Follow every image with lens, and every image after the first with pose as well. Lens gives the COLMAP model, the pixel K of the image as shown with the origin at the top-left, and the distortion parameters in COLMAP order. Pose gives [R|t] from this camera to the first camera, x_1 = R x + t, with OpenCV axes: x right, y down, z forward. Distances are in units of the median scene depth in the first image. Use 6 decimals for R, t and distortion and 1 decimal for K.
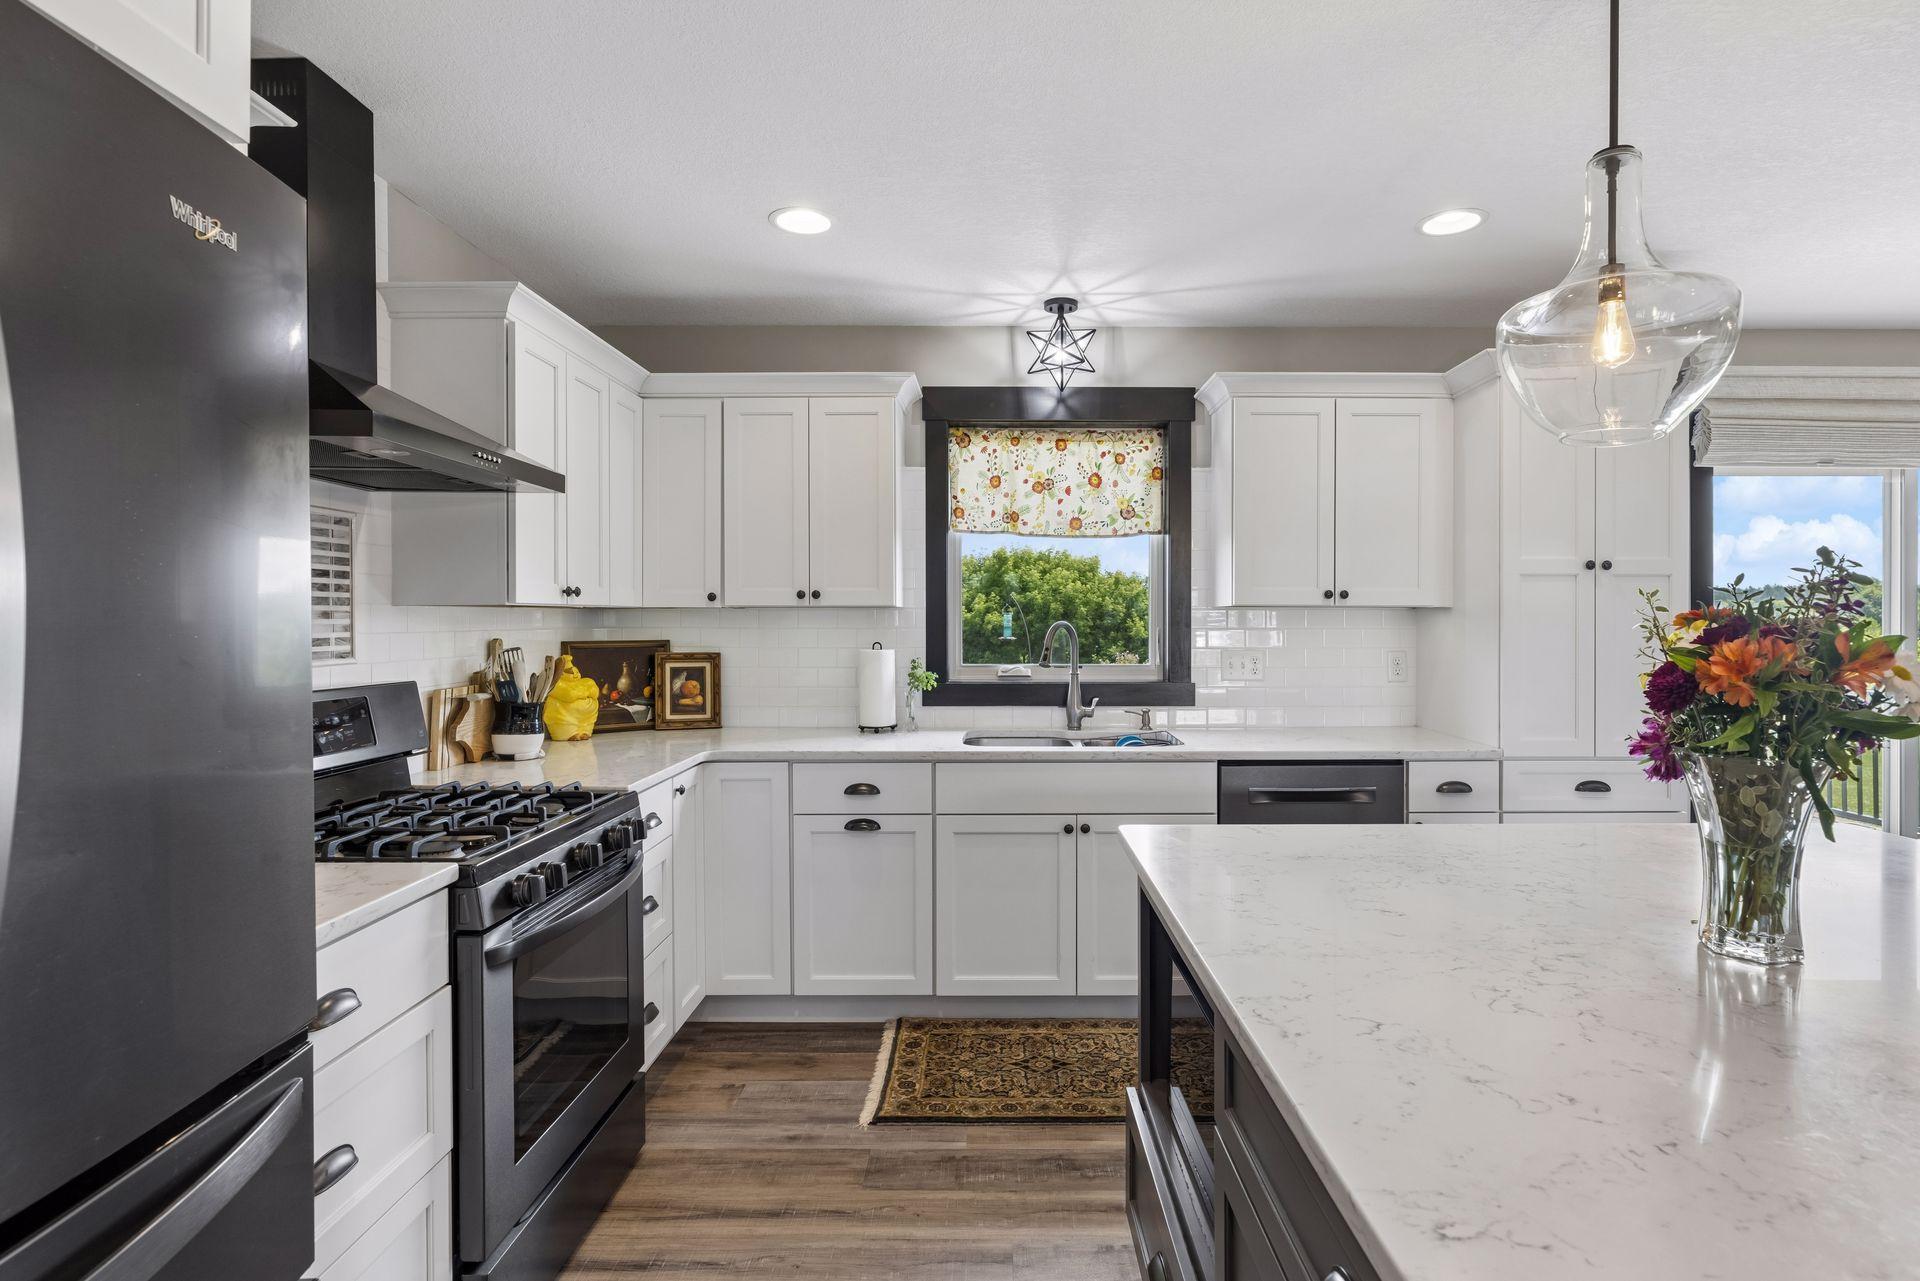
lens RADIAL K [[944.1, 0, 1001.0], [0, 944.1, 622.8], [0, 0, 1]] dist [-0.003328, 0.000213]
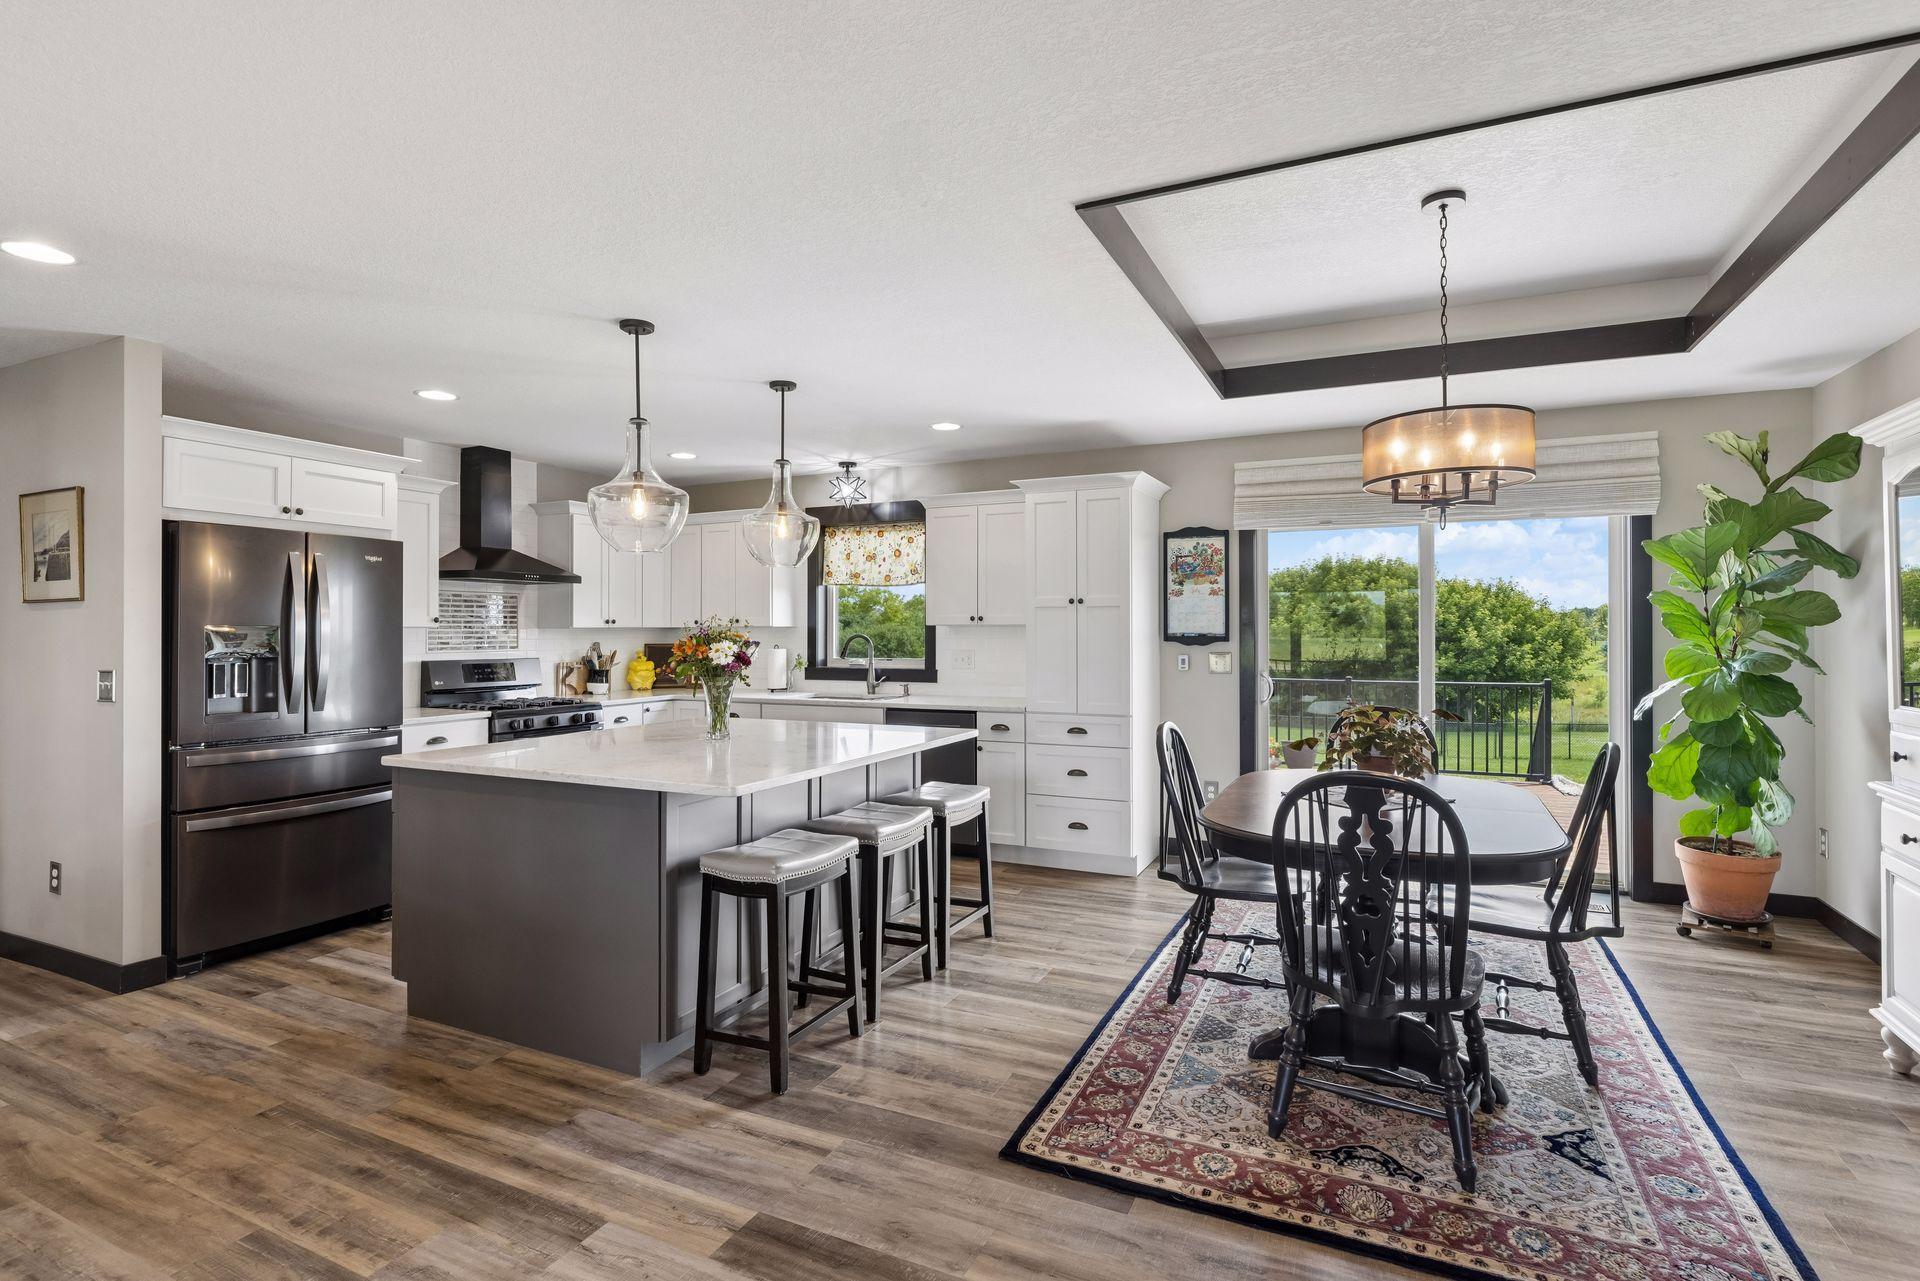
lens RADIAL K [[891.0, 0, 963.3], [0, 891.0, 626.7], [0, 0, 1]] dist [-0.003424, -0.000037]
pose [[0.906837, -0.004388, -0.421459, 0.976546], [0.001435, 0.999972, -0.007323, -0.002785], [0.421479, 0.006036, 0.906818, -0.479415]]
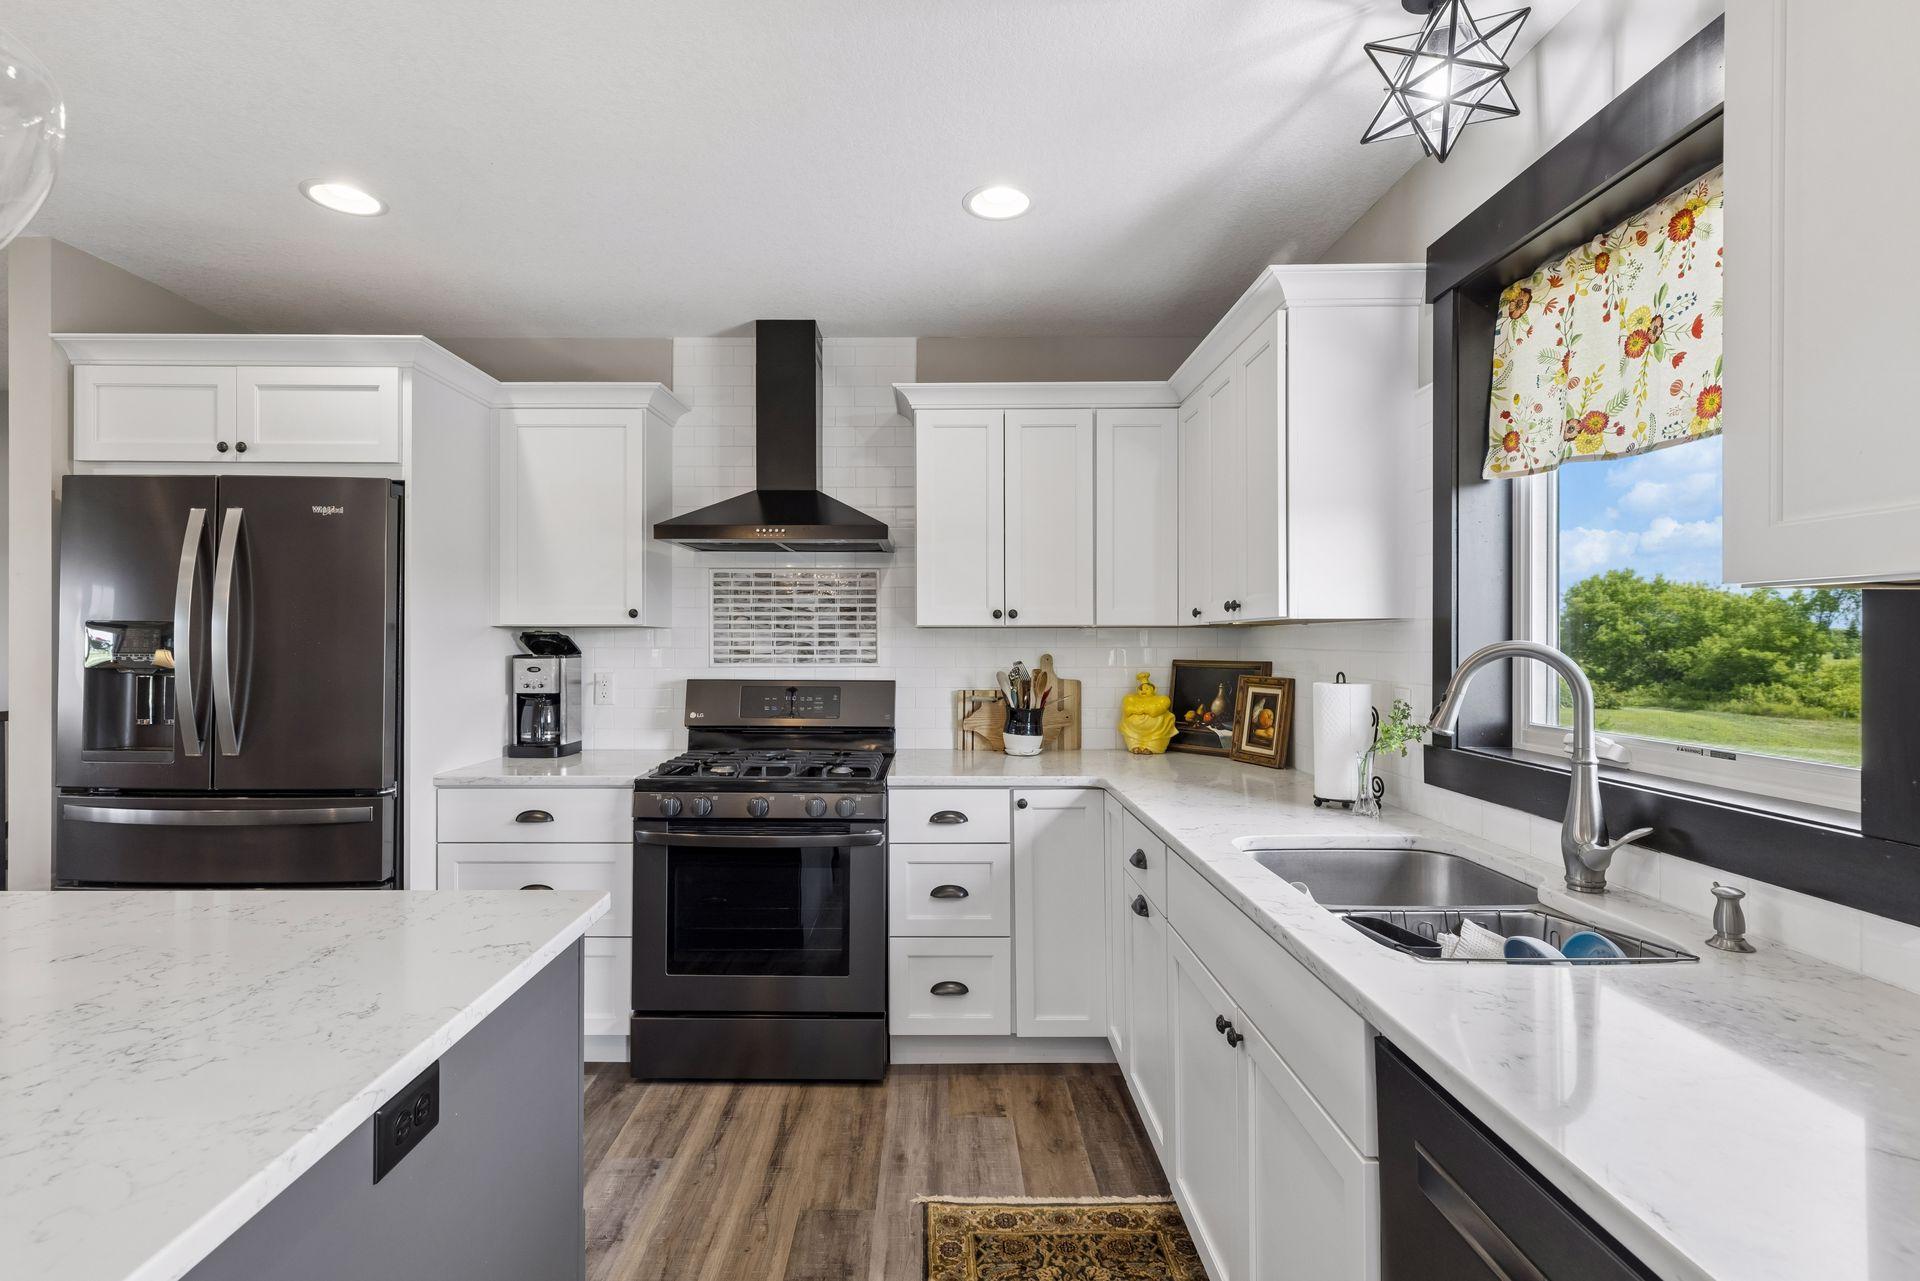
lens RADIAL K [[891.0, 0, 946.5], [0, 891.0, 640.7], [0, 0, 1]] dist [-0.003424, -0.000037]
pose [[0.002718, 0.001596, -0.999995, 0.498084], [-0.004719, 0.999988, 0.001583, -0.001448], [0.999985, 0.004715, 0.002725, 0.722694]]
